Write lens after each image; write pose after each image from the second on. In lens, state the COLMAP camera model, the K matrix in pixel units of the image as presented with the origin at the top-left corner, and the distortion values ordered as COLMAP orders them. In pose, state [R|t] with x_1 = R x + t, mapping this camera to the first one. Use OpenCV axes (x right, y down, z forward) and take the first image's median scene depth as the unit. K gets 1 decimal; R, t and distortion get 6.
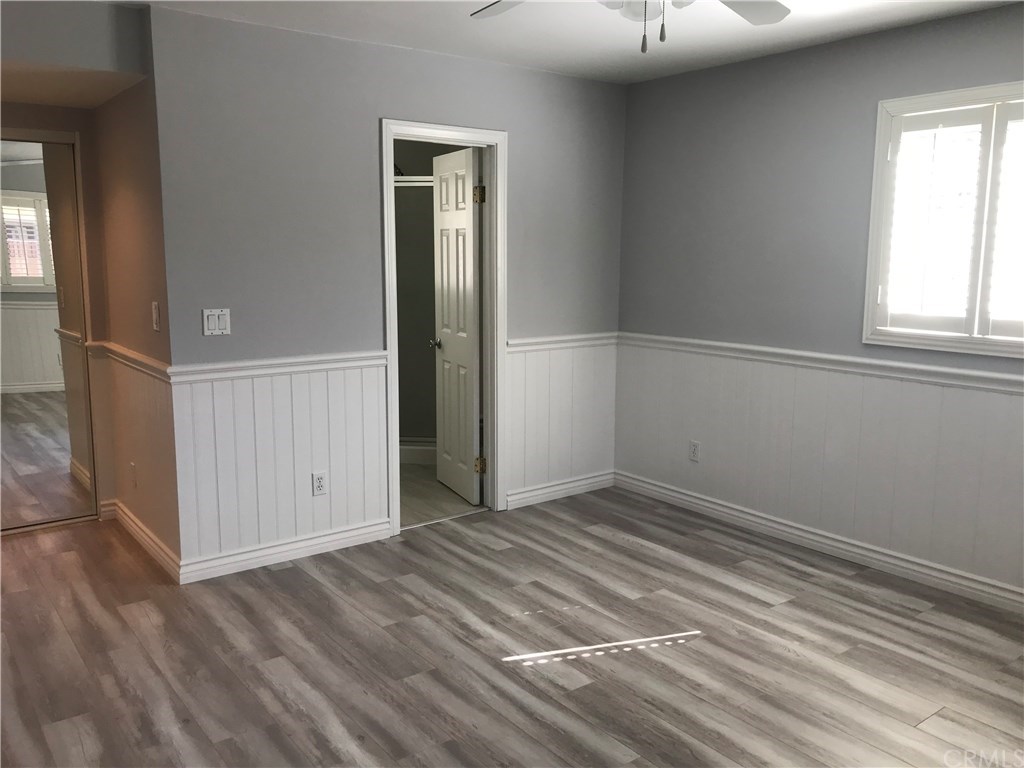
lens RADIAL K [[841.1, 0, 518.9], [0, 841.1, 379.8], [0, 0, 1]] dist [0.031652, -0.038758]
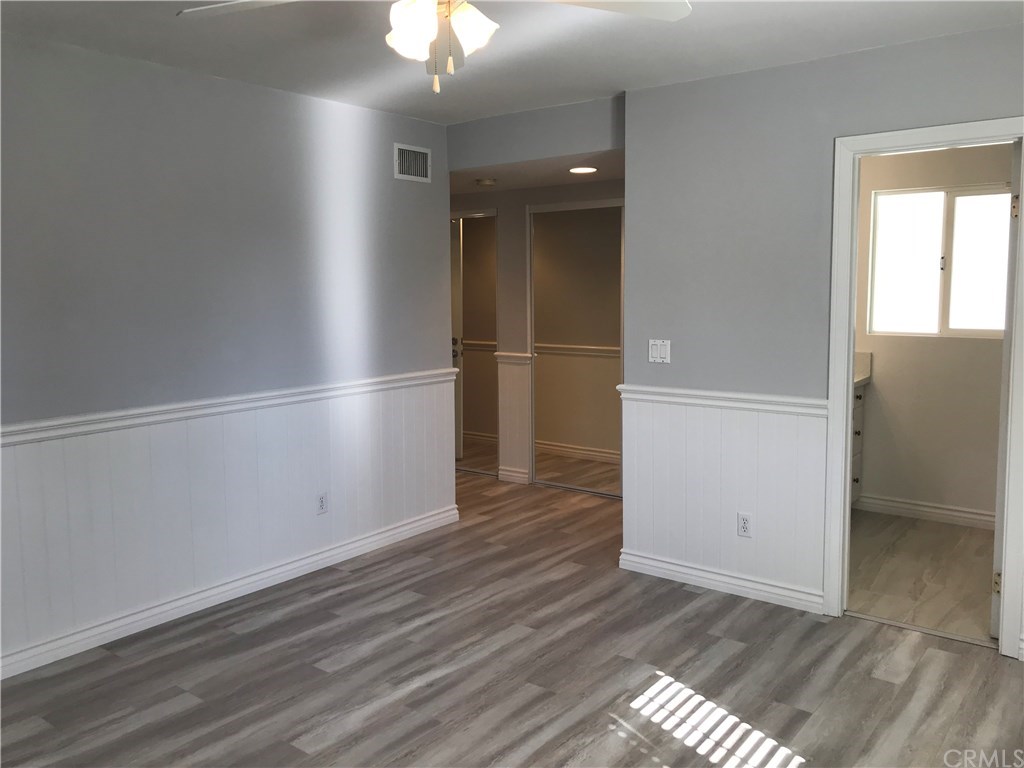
lens RADIAL K [[841.1, 0, 510.0], [0, 841.1, 379.2], [0, 0, 1]] dist [0.031652, -0.038758]
pose [[0.257143, 0.101511, -0.961027, 0.698463], [-0.136781, 0.988279, 0.067791, -0.082468], [0.956644, 0.114019, 0.268014, 0.521384]]
